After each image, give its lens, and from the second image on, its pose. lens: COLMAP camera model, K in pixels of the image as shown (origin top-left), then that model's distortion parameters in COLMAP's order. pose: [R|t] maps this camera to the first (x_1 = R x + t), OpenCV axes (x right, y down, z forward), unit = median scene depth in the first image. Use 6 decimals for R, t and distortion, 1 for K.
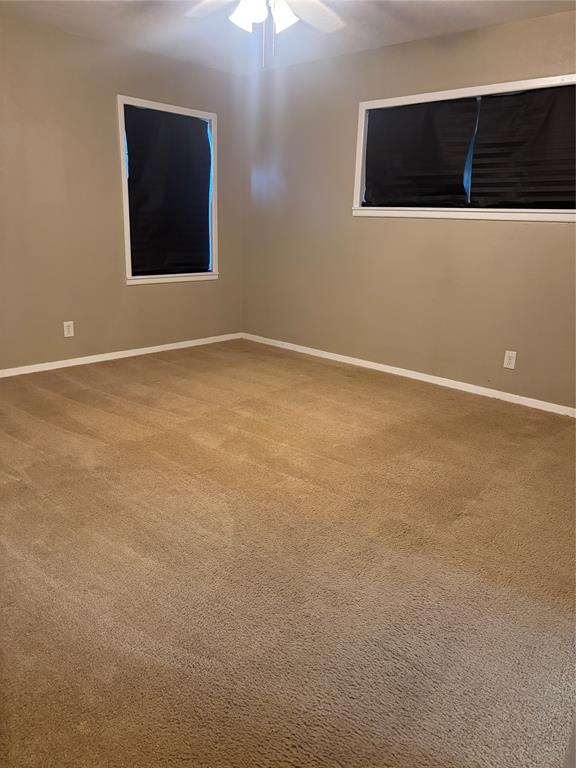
lens RADIAL K [[581.9, 0, 288.5], [0, 581.9, 383.8], [0, 0, 1]] dist [0.052940, -0.014209]
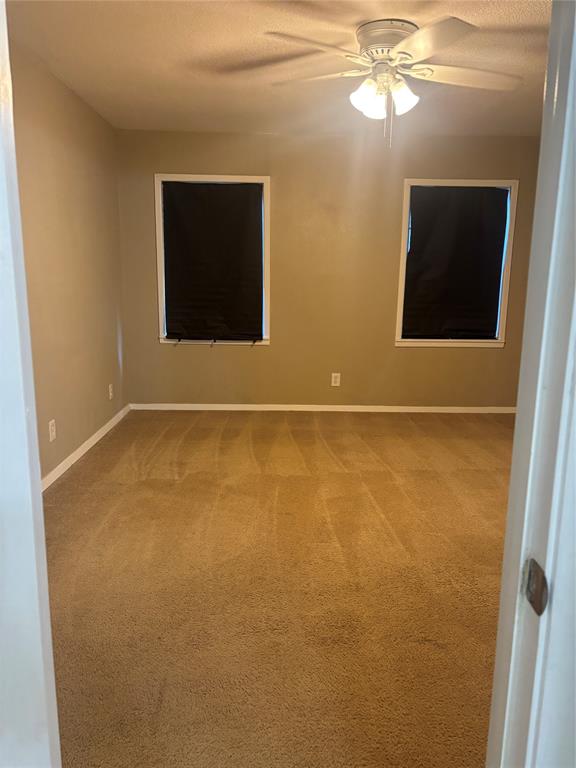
lens RADIAL K [[581.9, 0, 313.2], [0, 581.9, 395.1], [0, 0, 1]] dist [0.052940, -0.014209]
pose [[0.691604, 0.131816, -0.710146, 0.508641], [-0.189866, 0.981806, -0.002667, -0.060901], [0.696875, 0.136677, 0.704049, 0.179928]]
